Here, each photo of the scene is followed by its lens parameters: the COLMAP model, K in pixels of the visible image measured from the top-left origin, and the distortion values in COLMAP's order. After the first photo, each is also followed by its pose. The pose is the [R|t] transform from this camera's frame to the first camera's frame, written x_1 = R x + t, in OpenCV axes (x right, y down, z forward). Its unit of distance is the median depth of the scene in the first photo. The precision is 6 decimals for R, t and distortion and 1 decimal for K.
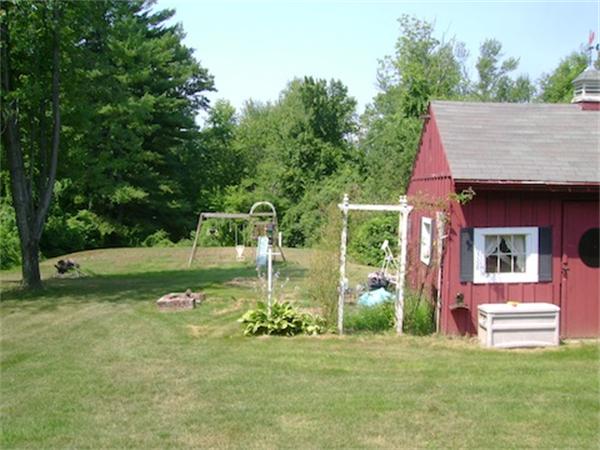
lens RADIAL K [[605.0, 0, 299.2], [0, 605.0, 208.1], [0, 0, 1]] dist [-0.132024, 0.048459]
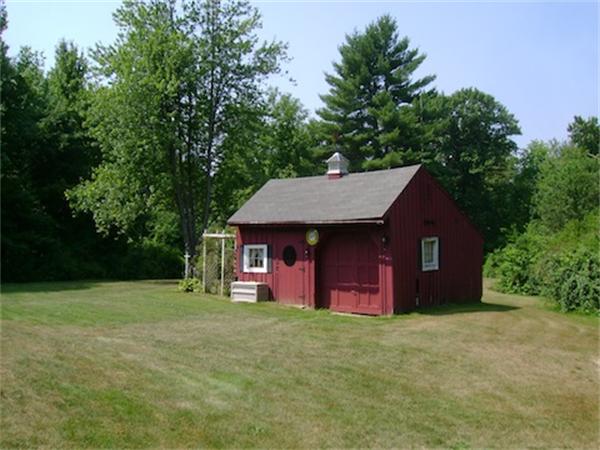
lens RADIAL K [[605.0, 0, 299.2], [0, 605.0, 208.1], [0, 0, 1]] dist [-0.132024, 0.048459]
pose [[0.793454, -0.031138, -0.607834, 1.718488], [-0.008867, 0.997993, -0.062700, 0.035614], [0.608566, 0.055139, 0.791585, -0.533024]]
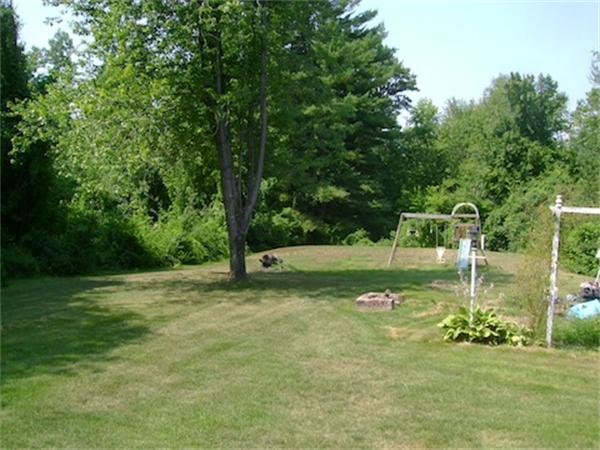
lens RADIAL K [[605.0, 0, 299.2], [0, 605.0, 208.1], [0, 0, 1]] dist [-0.132024, 0.048459]
pose [[0.946186, 0.020587, -0.322968, -0.003443], [-0.020633, 0.999782, 0.003281, 0.000438], [0.322965, 0.003559, 0.946404, 0.010553]]
